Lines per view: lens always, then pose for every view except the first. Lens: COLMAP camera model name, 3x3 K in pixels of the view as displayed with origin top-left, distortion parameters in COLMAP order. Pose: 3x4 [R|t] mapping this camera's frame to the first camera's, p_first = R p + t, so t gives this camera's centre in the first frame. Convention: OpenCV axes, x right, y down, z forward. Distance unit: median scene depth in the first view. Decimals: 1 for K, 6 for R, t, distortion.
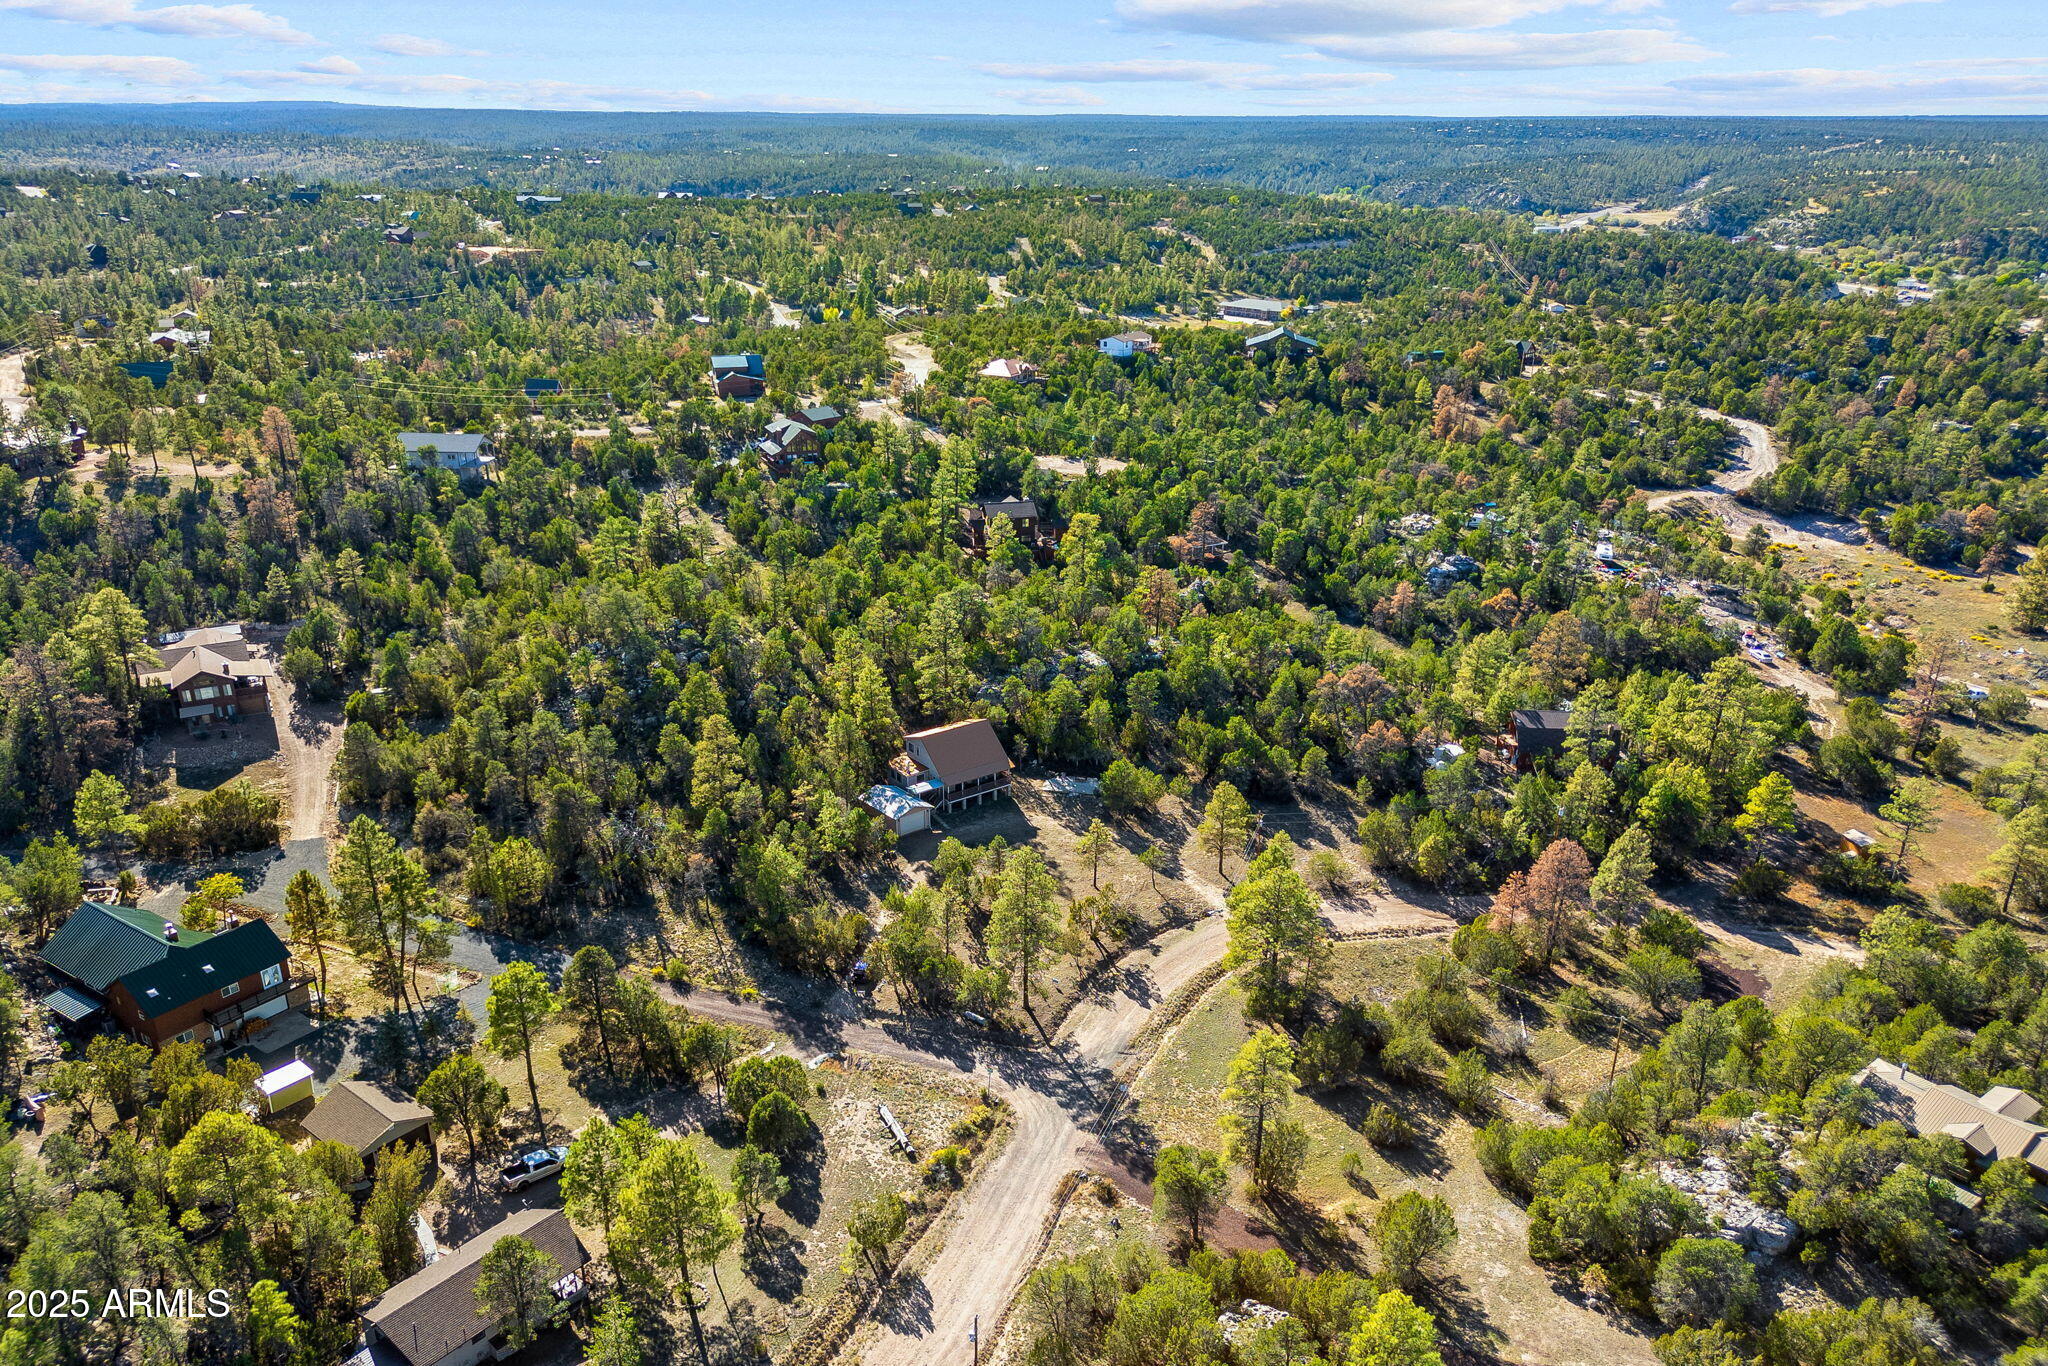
lens RADIAL K [[1663.3, 0, 1024.0], [0, 1663.3, 683.0], [0, 0, 1]] dist [0.097610, -0.001244]
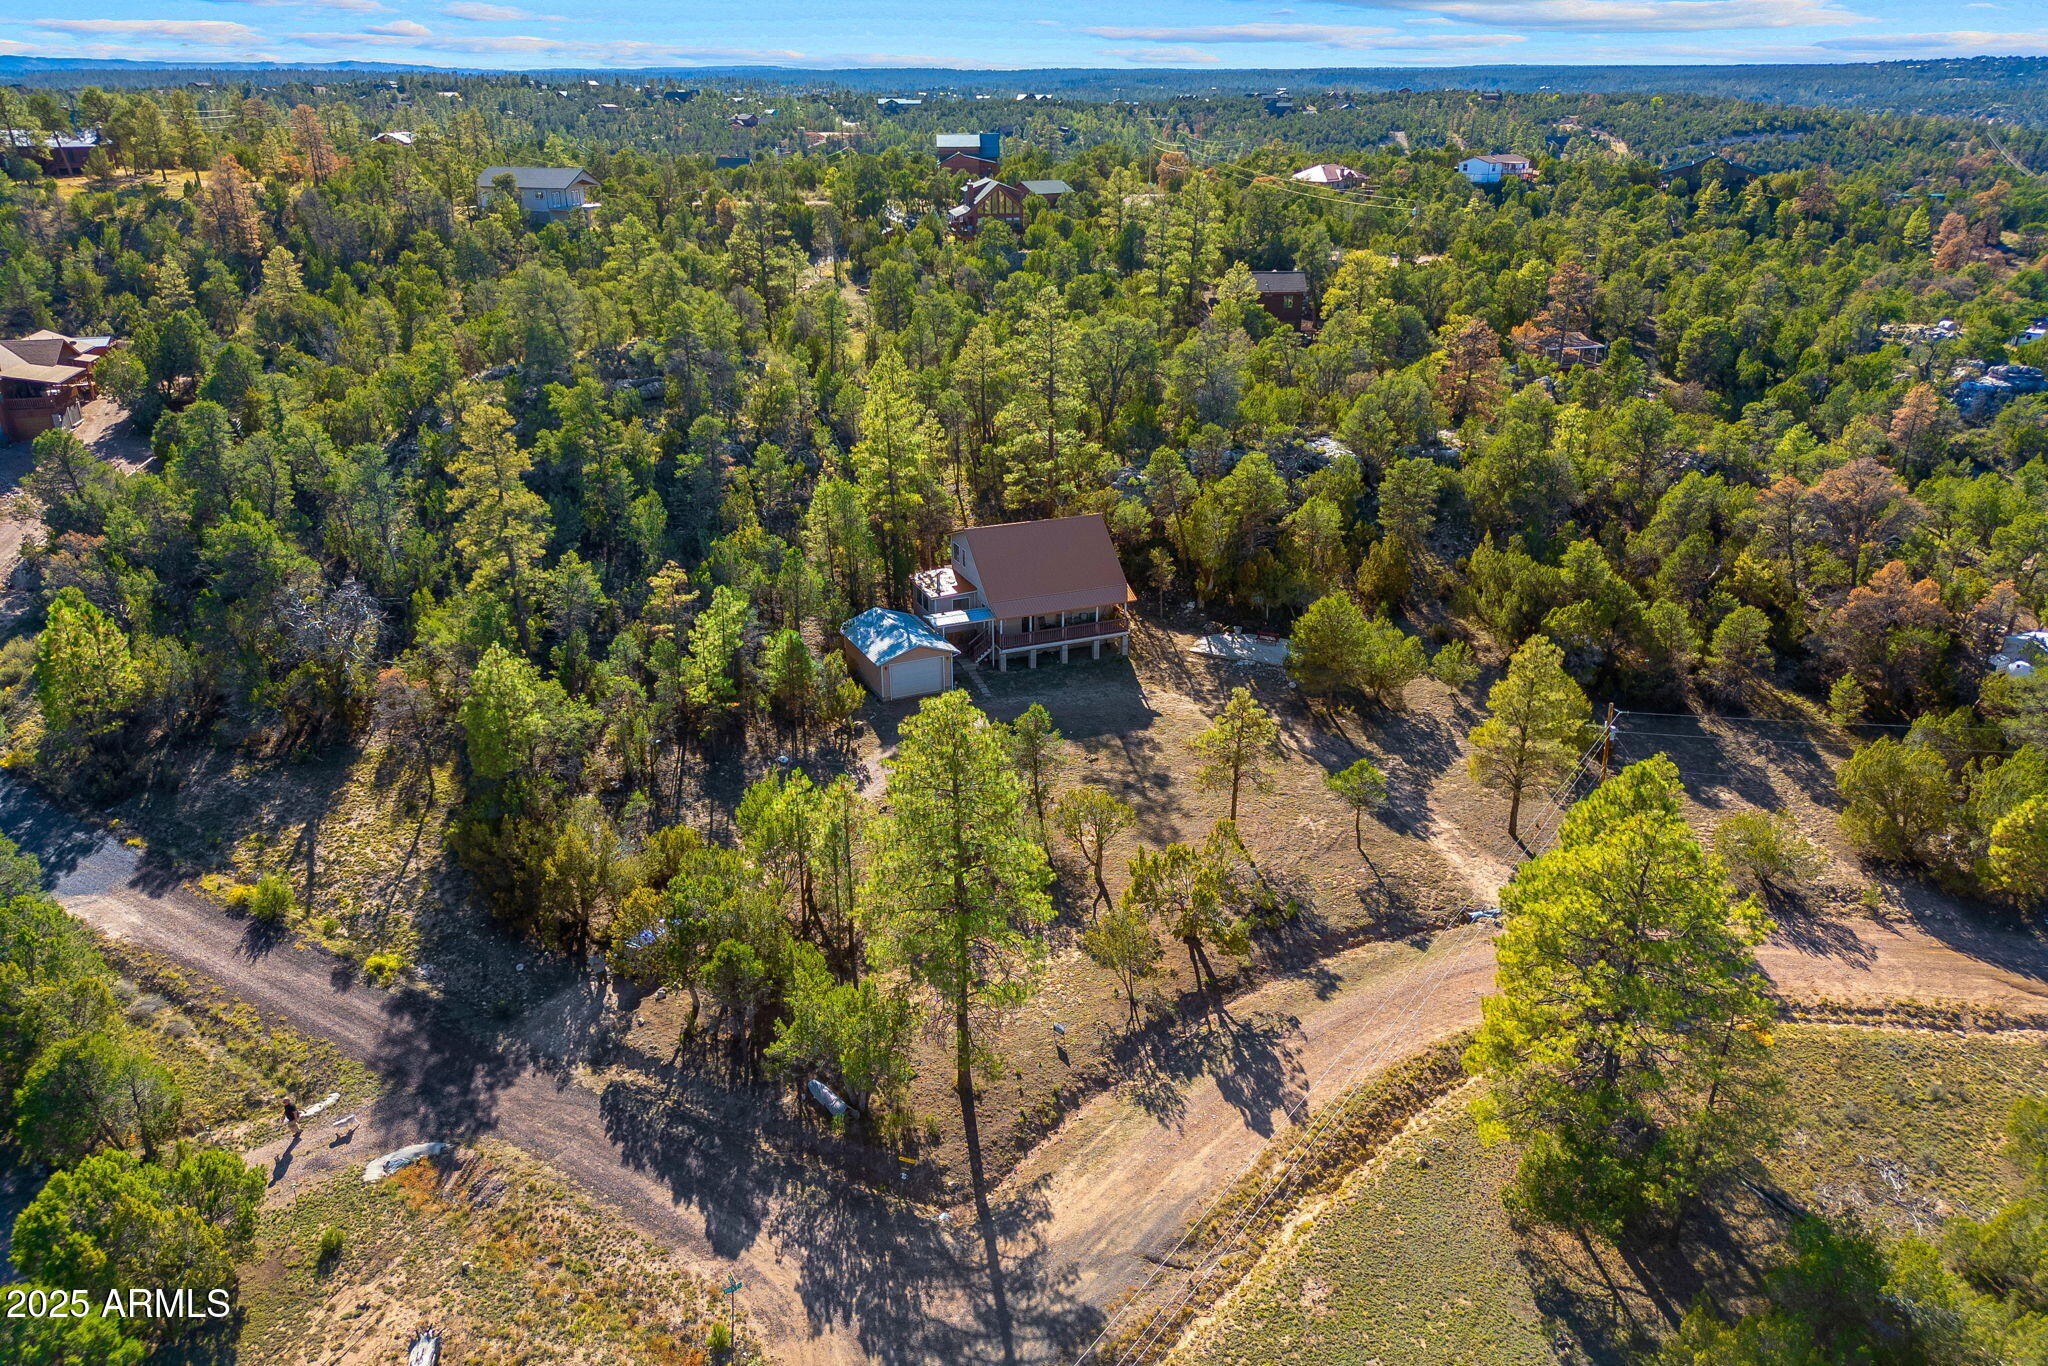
lens RADIAL K [[1527.1, 0, 1024.0], [0, 1527.1, 683.0], [0, 0, 1]] dist [0.053665, -0.058857]
pose [[0.968230, 0.087393, -0.234292, 0.079171], [-0.083164, 0.996146, 0.027888, 0.067906], [0.235826, -0.007517, 0.971766, 0.524052]]
